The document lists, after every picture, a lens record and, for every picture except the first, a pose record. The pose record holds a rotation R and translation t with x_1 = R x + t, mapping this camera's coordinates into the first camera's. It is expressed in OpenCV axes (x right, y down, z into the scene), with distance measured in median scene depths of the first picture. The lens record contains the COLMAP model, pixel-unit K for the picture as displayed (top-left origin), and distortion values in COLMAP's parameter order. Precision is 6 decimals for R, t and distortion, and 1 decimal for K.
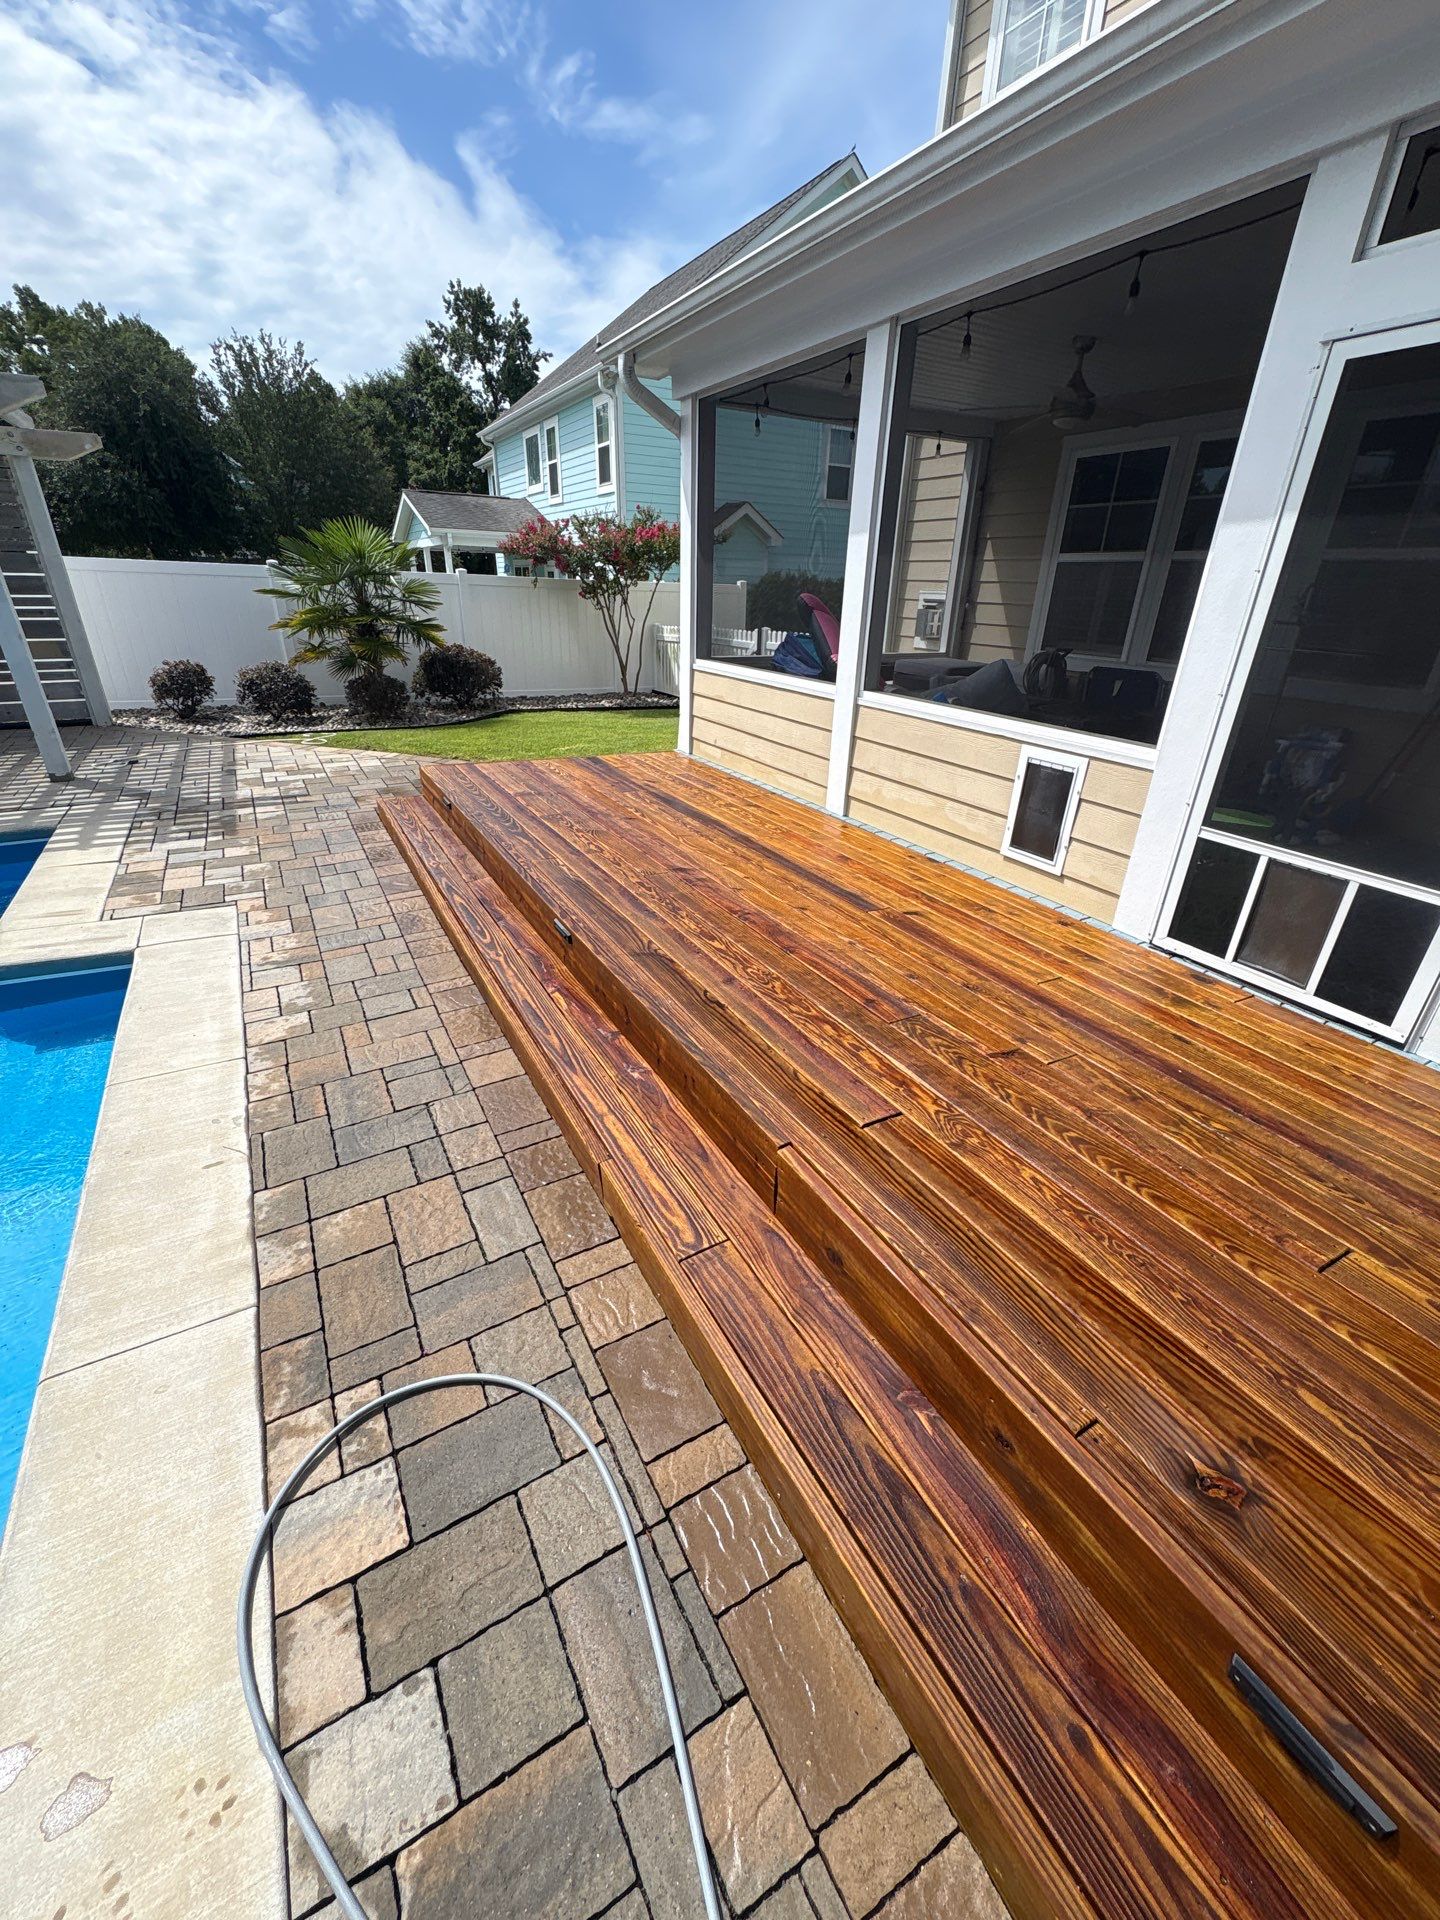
lens RADIAL K [[762.2, 0, 719.5], [0, 762.2, 966.1], [0, 0, 1]] dist [0.000388, -0.000503]
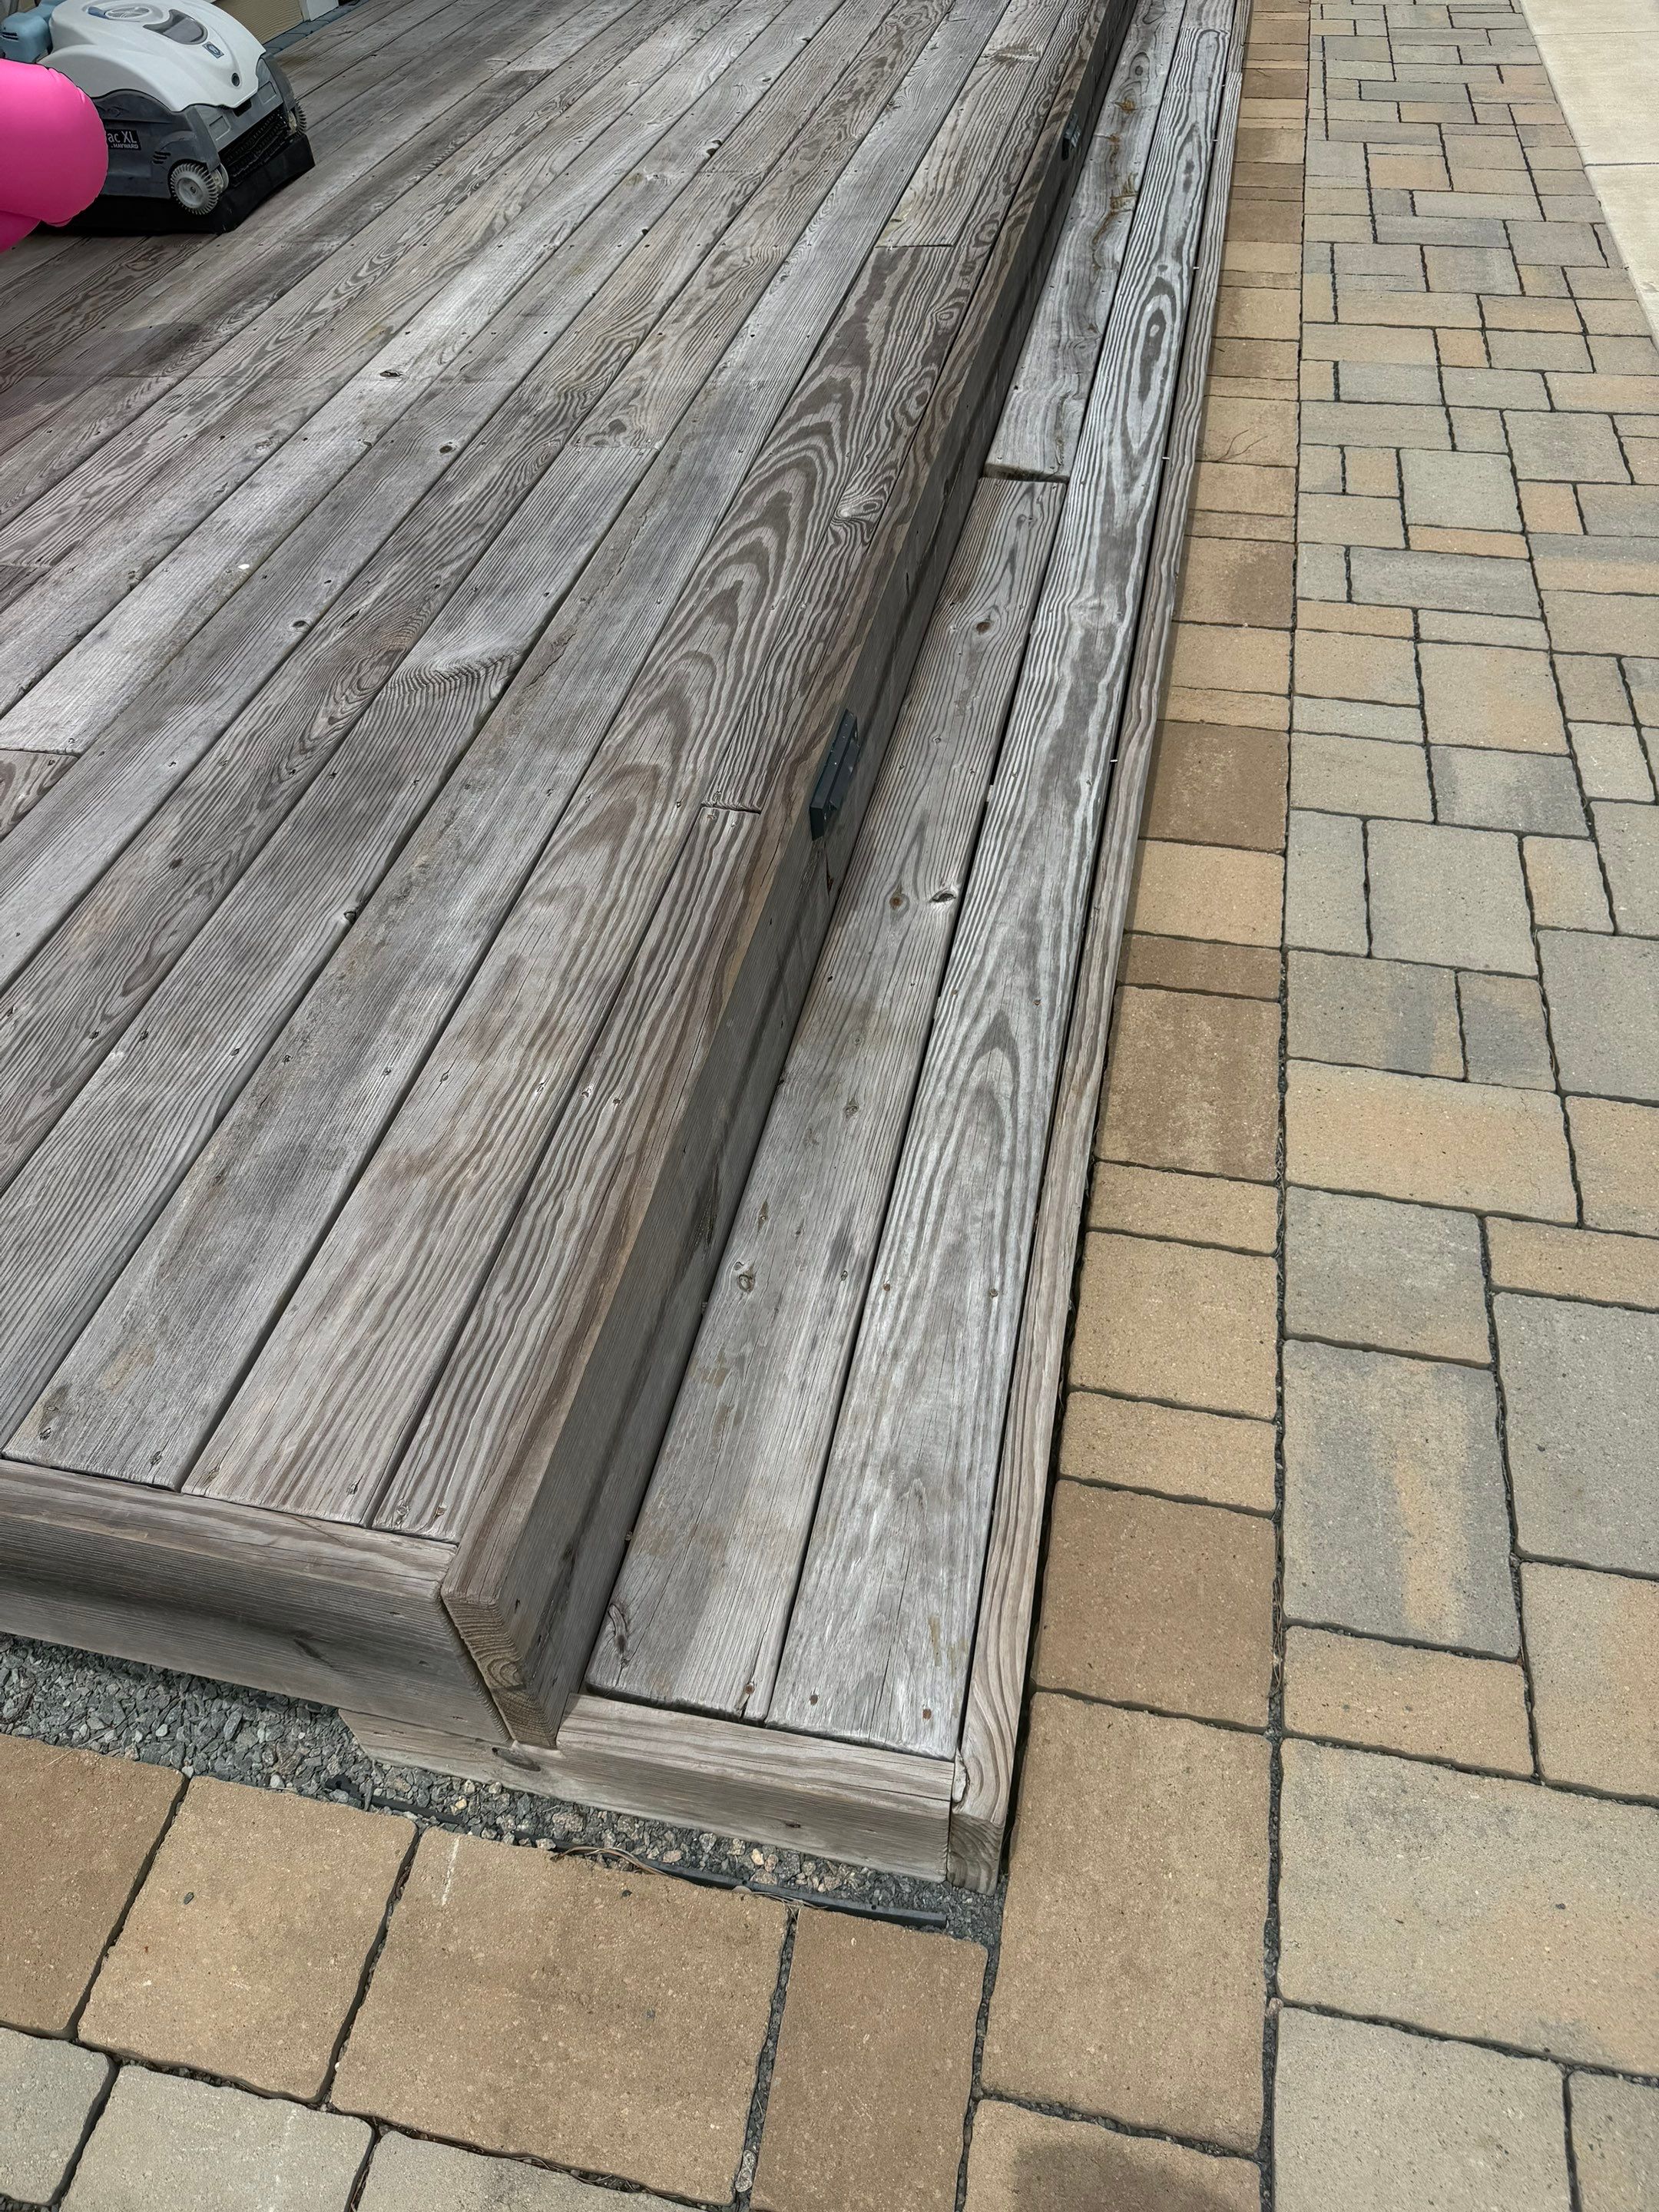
lens RADIAL K [[1550.0, 0, 825.4], [0, 1550.0, 1103.5], [0, 0, 1]] dist [0.172246, -0.397731]
pose [[-0.742461, -0.479050, 0.468254, -0.720025], [0.319044, 0.361764, 0.875978, -0.631456], [-0.589035, 0.799774, -0.115758, 1.432014]]
